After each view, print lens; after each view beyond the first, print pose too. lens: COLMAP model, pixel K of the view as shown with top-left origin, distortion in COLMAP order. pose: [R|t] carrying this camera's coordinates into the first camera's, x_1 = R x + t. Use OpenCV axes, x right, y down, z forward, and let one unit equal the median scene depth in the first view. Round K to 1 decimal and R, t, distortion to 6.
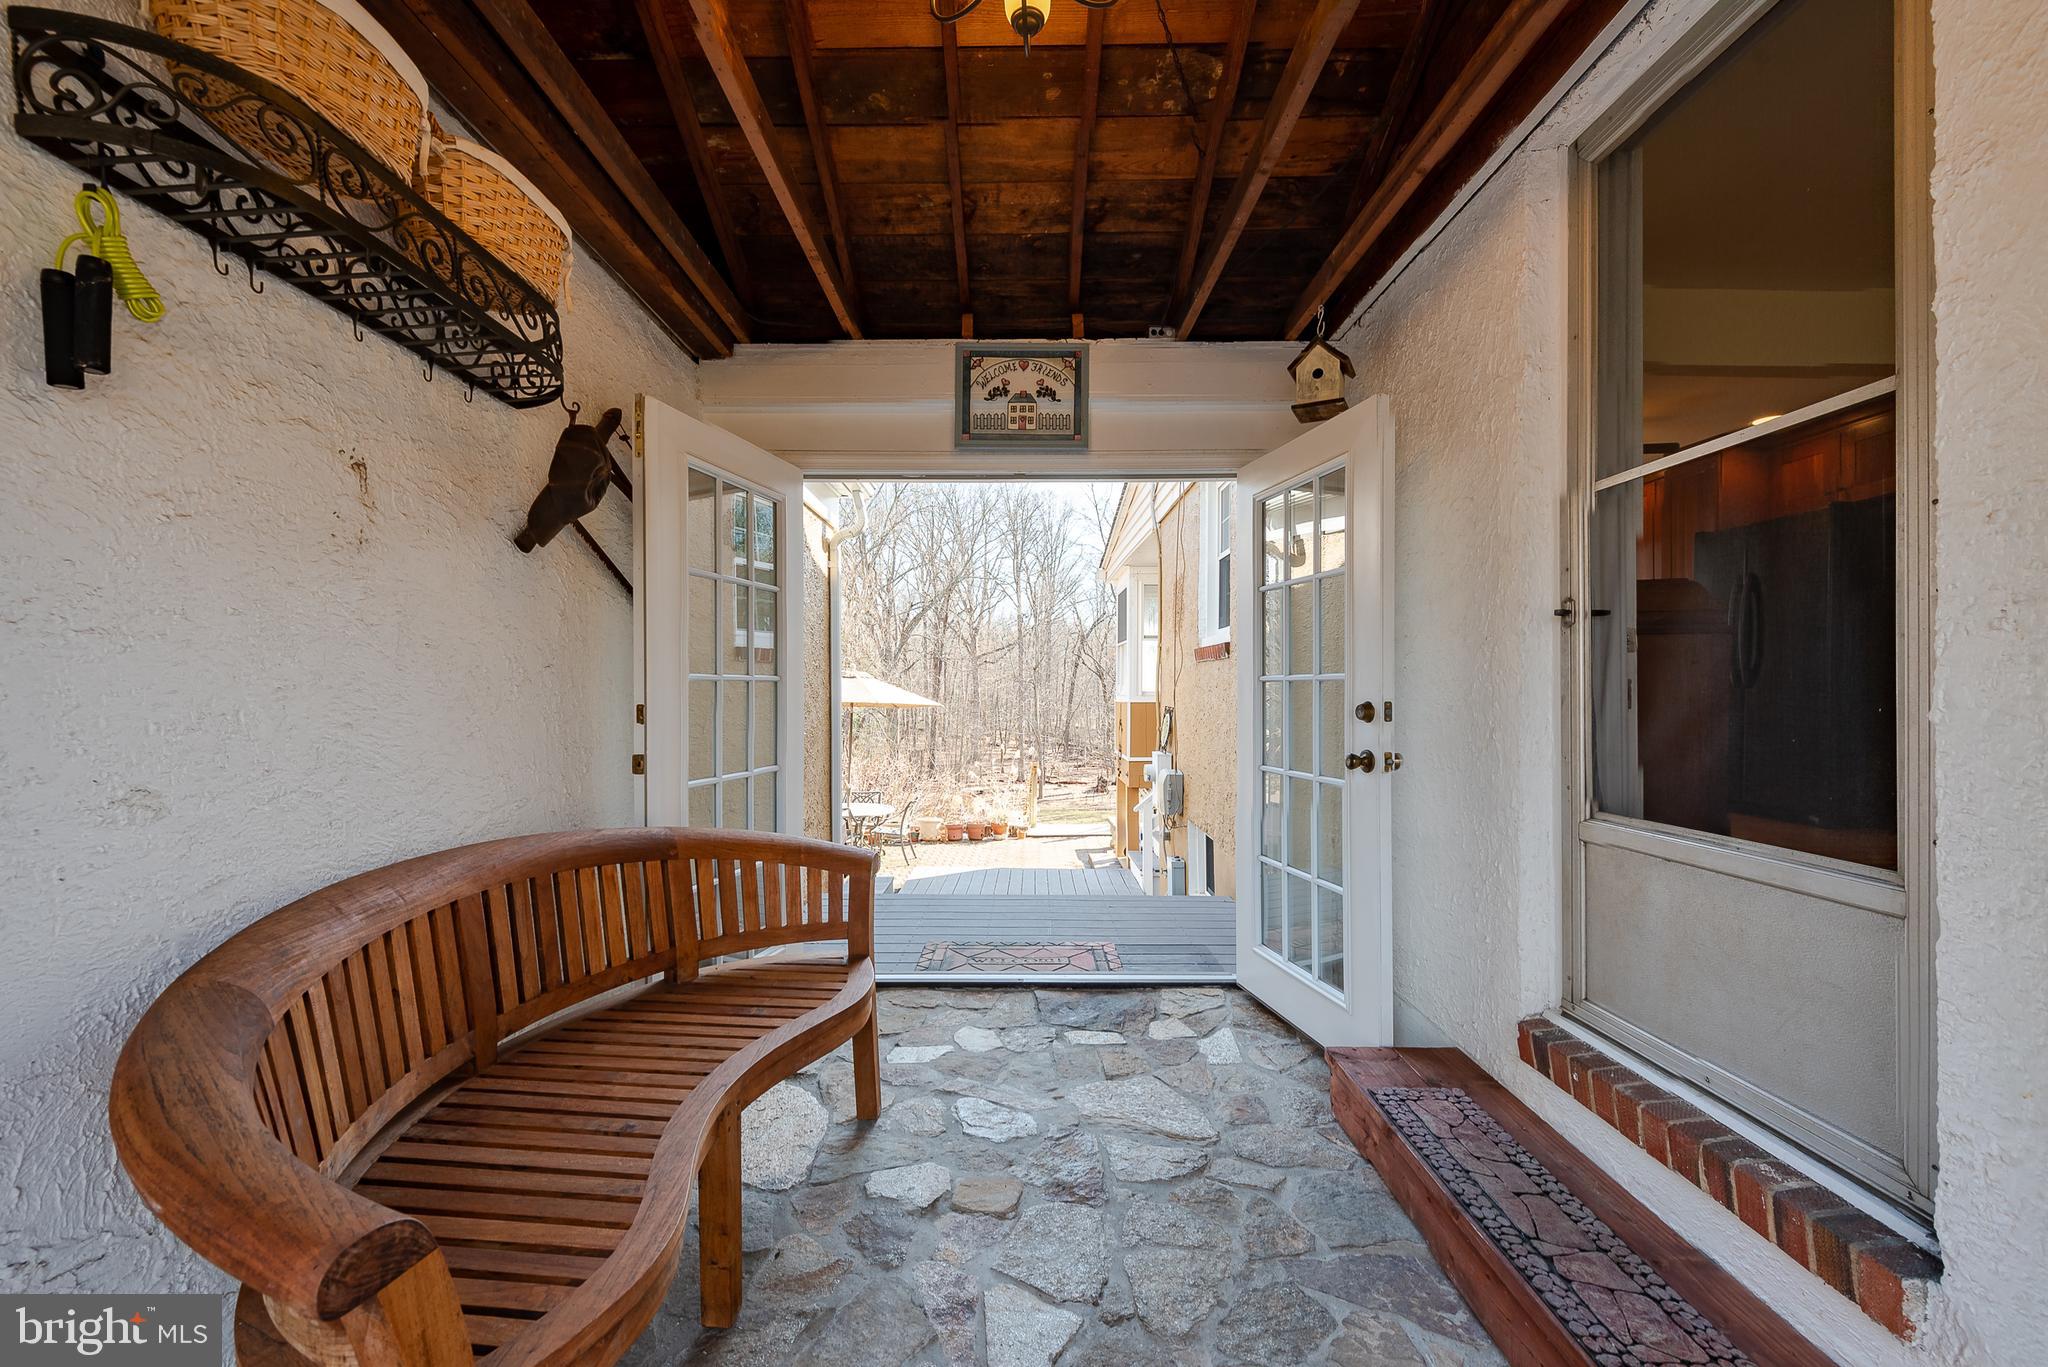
lens RADIAL K [[846.7, 0, 1008.8], [0, 846.7, 676.5], [0, 0, 1]] dist [-0.003058, -0.000324]
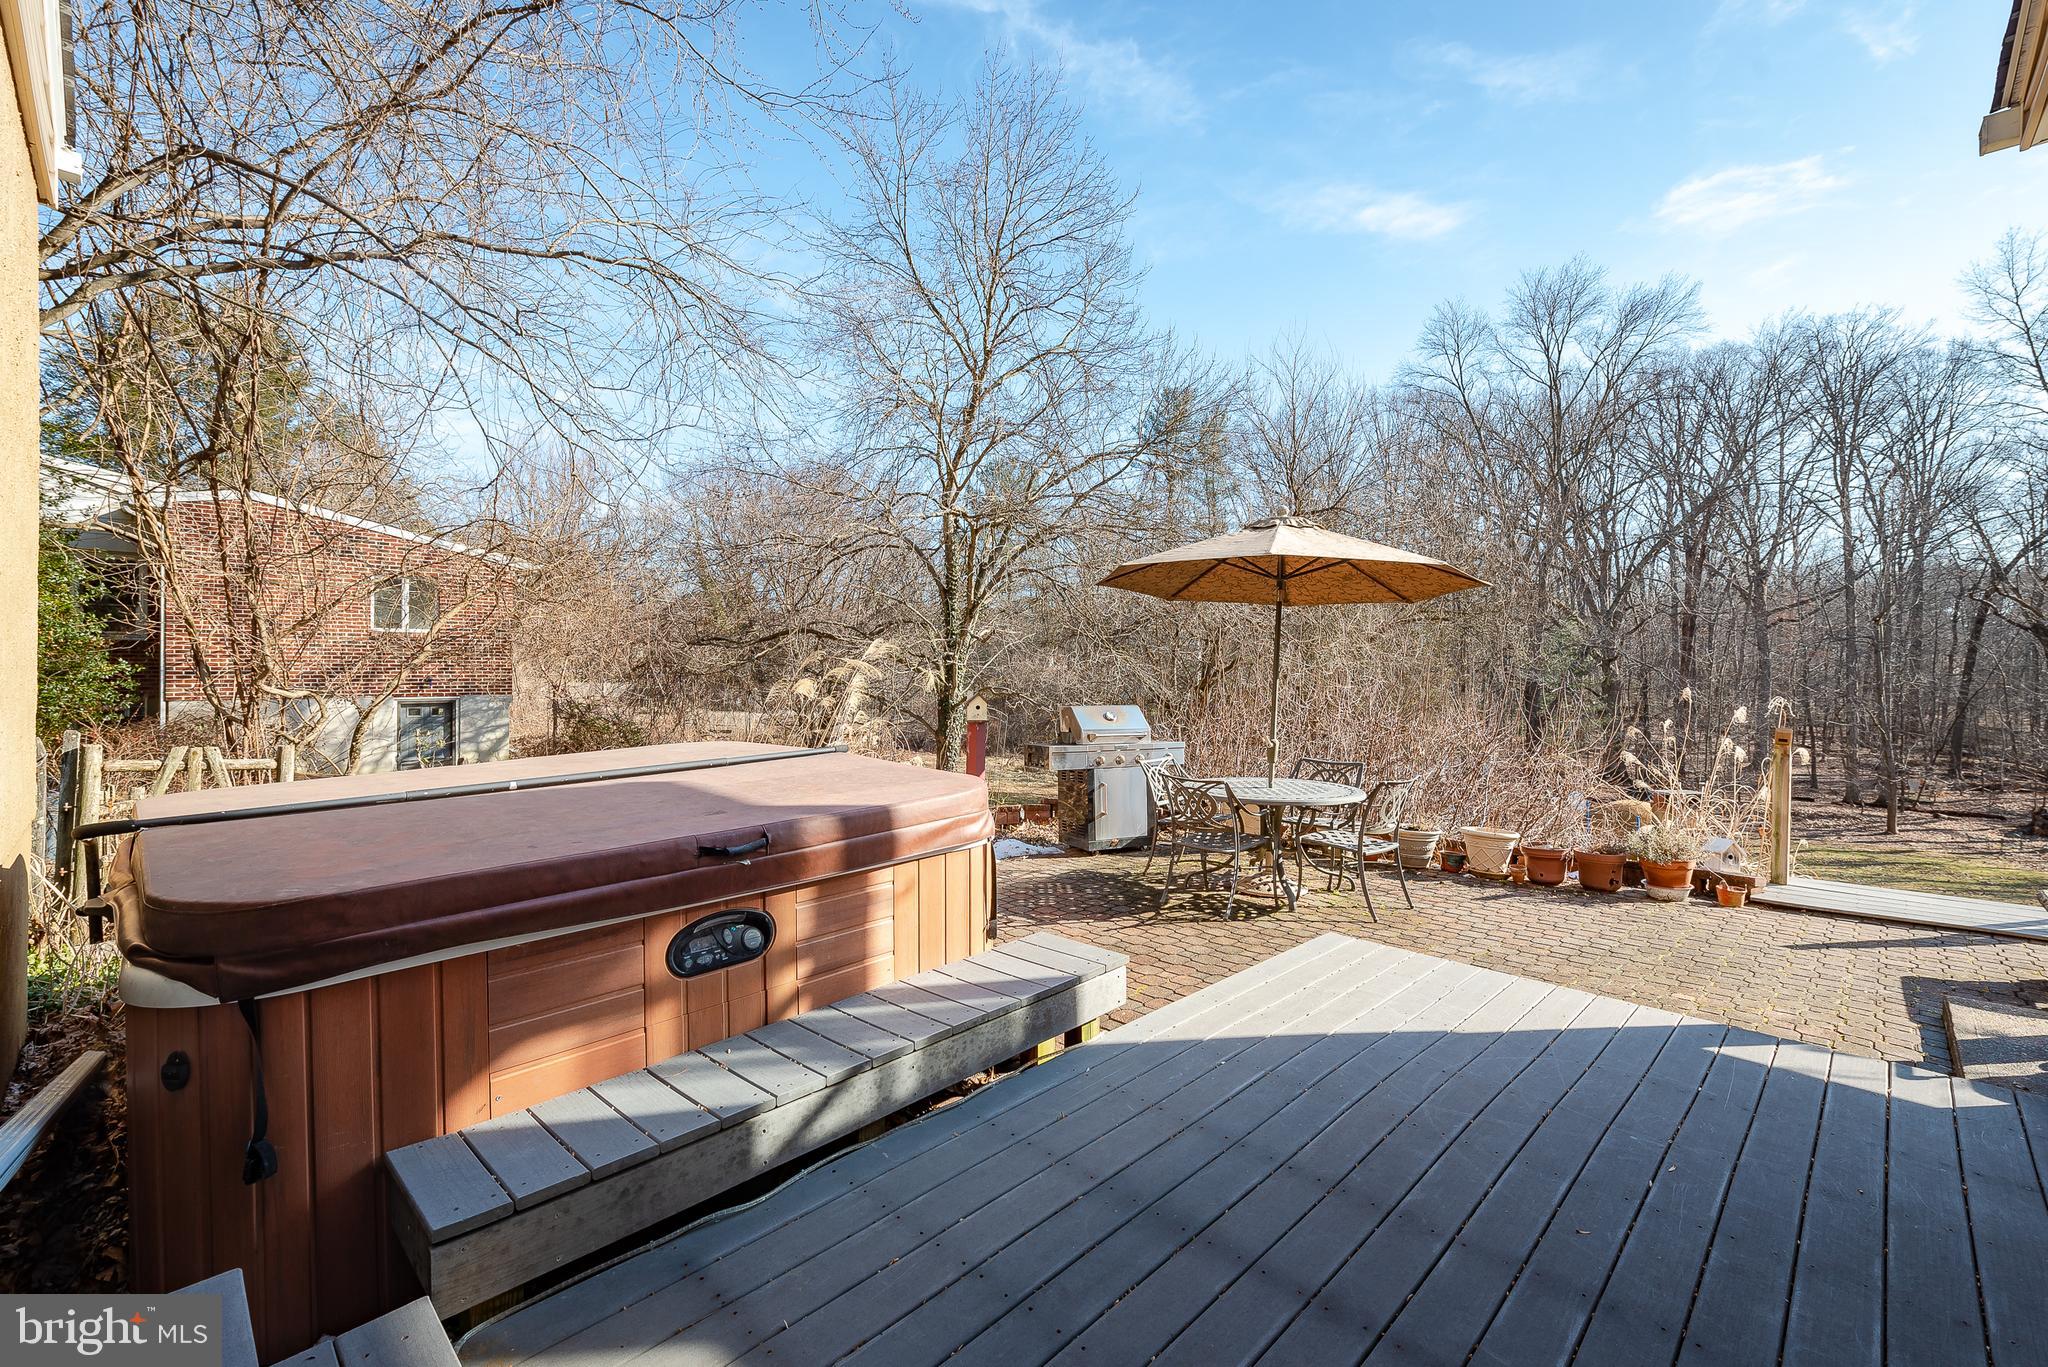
lens RADIAL K [[910.6, 0, 1027.9], [0, 910.6, 680.8], [0, 0, 1]] dist [-0.000714, -0.000555]
pose [[0.744188, -0.004339, -0.667956, 0.235744], [0.014403, 0.999851, 0.009551, 0.379785], [0.667814, -0.016729, 0.744140, 2.247061]]
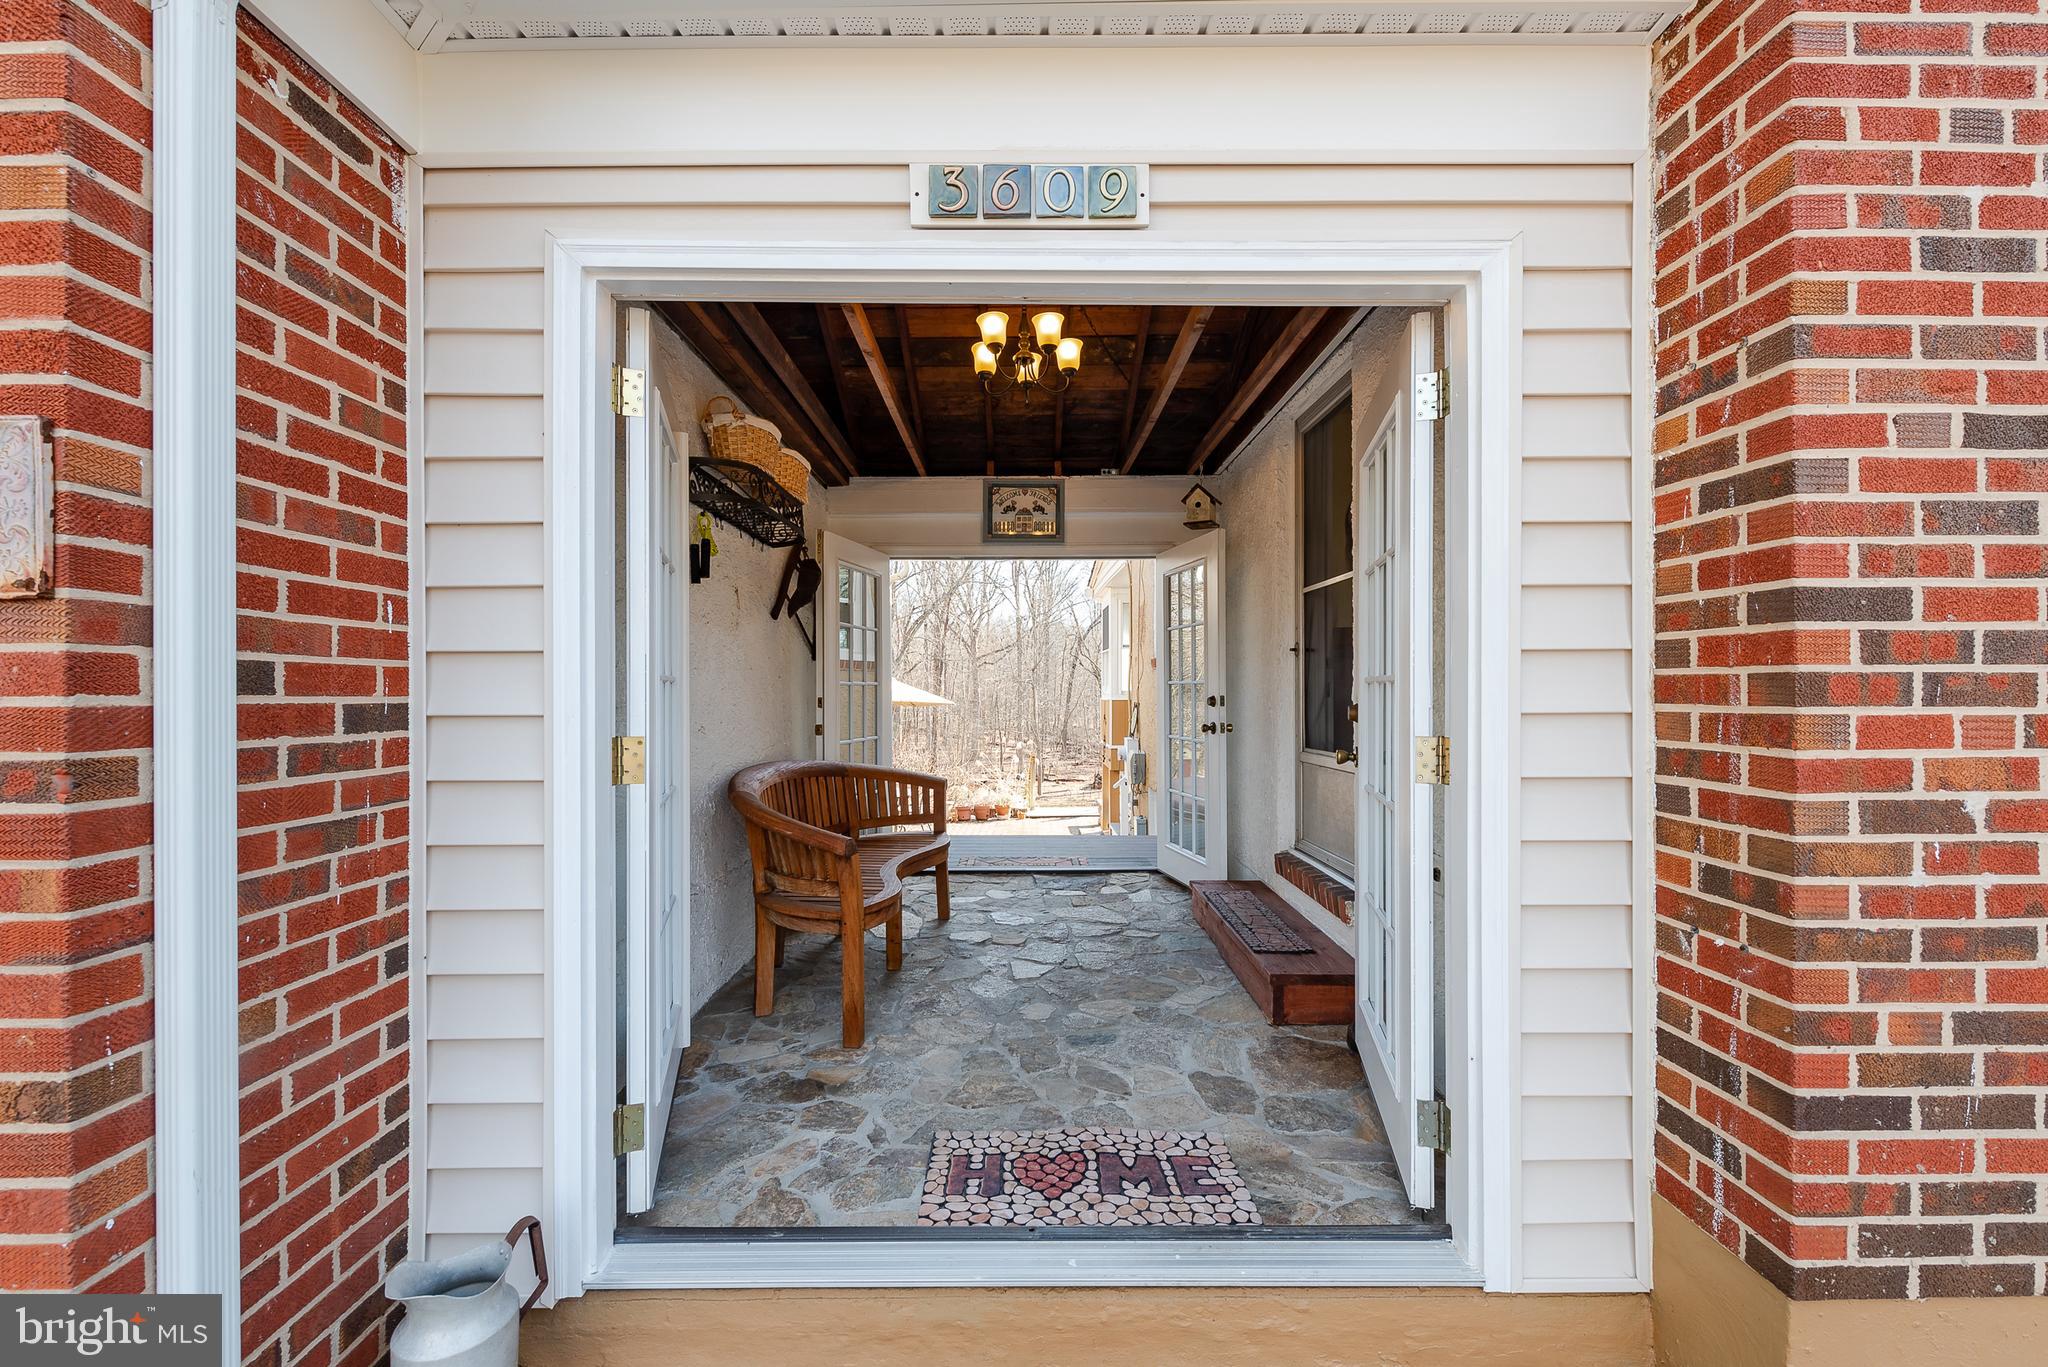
lens RADIAL K [[843.5, 0, 1025.8], [0, 843.5, 700.8], [0, 0, 1]] dist [0.003060, -0.004202]
pose [[0.999759, -0.000664, 0.021943, -0.021087], [0.000039, 0.999595, 0.028457, -0.009277], [-0.021953, -0.028449, 0.999354, -0.669225]]
